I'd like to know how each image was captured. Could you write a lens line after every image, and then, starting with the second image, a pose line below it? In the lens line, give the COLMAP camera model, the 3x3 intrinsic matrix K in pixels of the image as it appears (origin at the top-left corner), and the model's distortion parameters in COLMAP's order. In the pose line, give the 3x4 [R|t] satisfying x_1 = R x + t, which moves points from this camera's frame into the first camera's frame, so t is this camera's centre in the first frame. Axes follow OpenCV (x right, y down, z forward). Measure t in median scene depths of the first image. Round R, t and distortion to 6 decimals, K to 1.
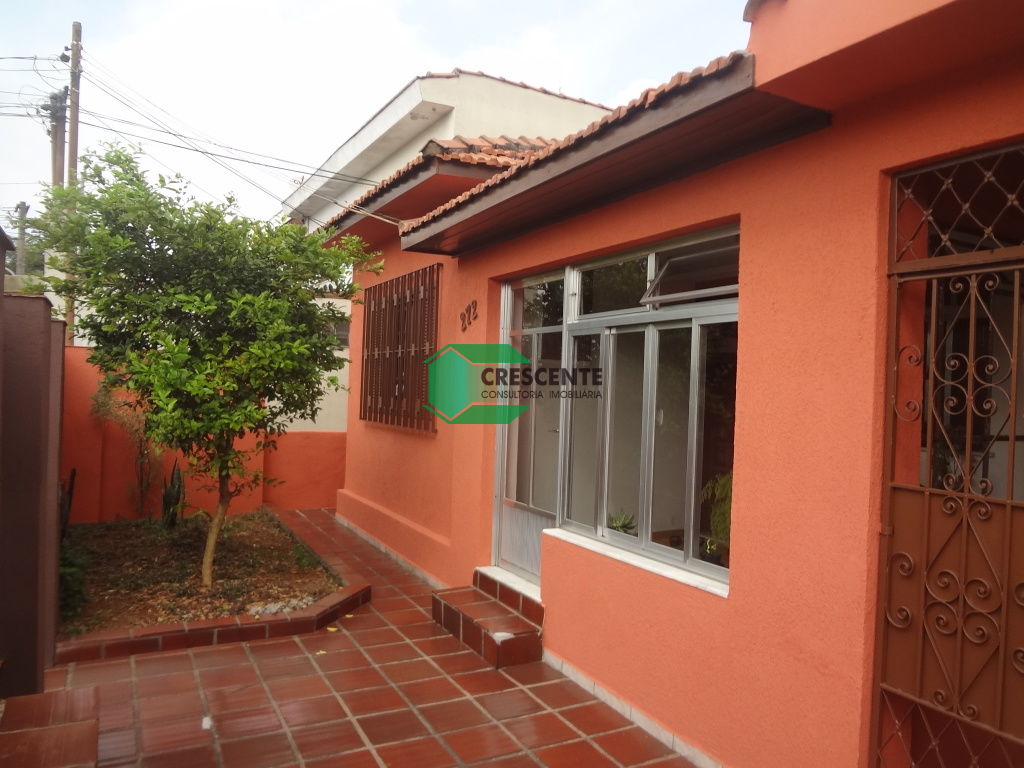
lens RADIAL K [[752.5, 0, 510.9], [0, 752.5, 381.1], [0, 0, 1]] dist [-0.051632, 0.004341]
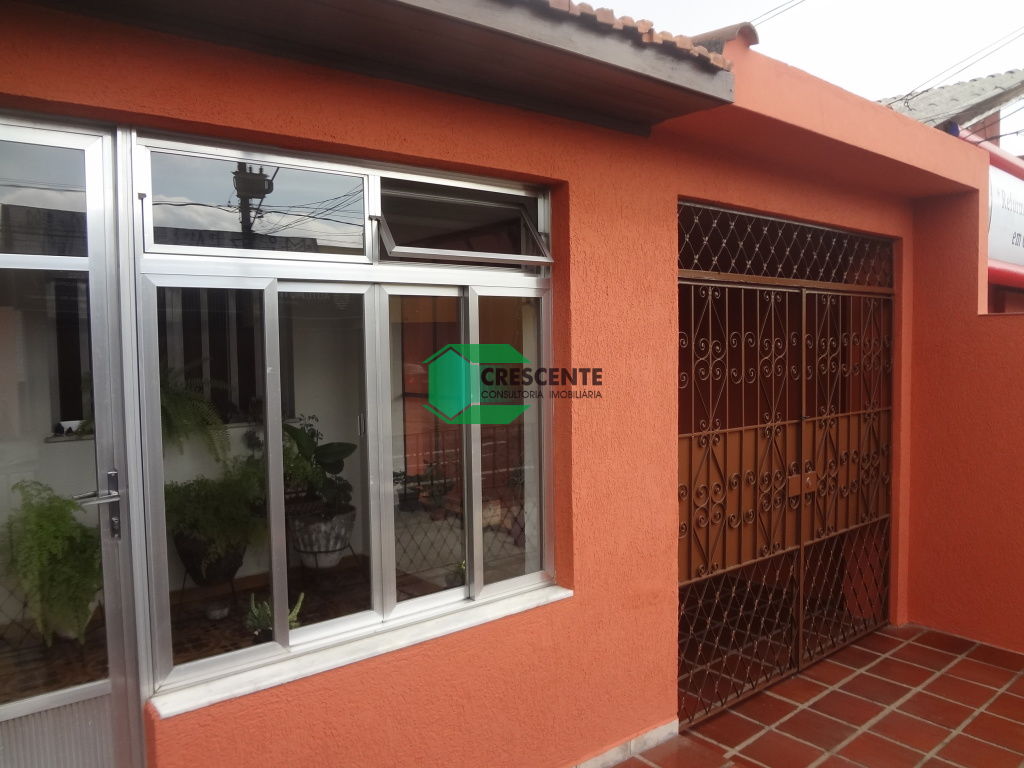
lens RADIAL K [[757.6, 0, 513.0], [0, 757.6, 386.0], [0, 0, 1]] dist [-0.041145, 0.003771]
pose [[-0.192974, -0.078817, 0.978033, -0.497113], [0.004102, 0.996695, 0.081130, -0.041675], [-0.981195, 0.019668, -0.192013, 1.025957]]
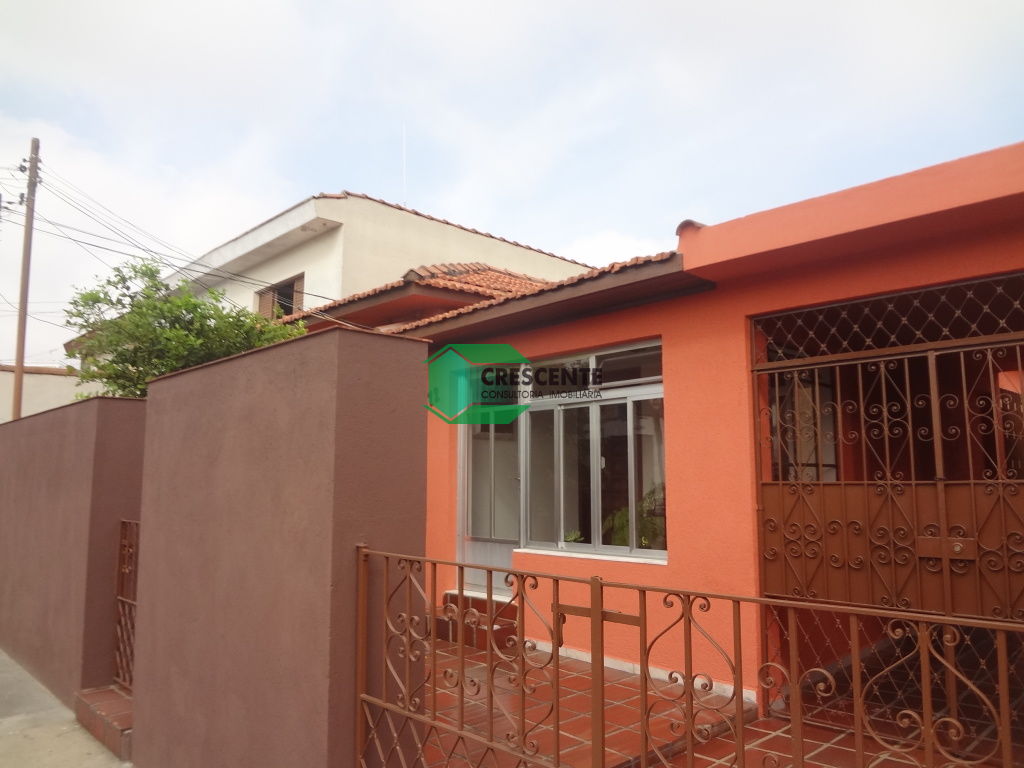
lens RADIAL K [[757.6, 0, 513.0], [0, 757.6, 386.0], [0, 0, 1]] dist [-0.041145, 0.003771]
pose [[0.962401, 0.000802, 0.271633, -0.398352], [0.030848, 0.993204, -0.112225, 0.061476], [-0.269877, 0.116385, 0.955835, -0.443148]]
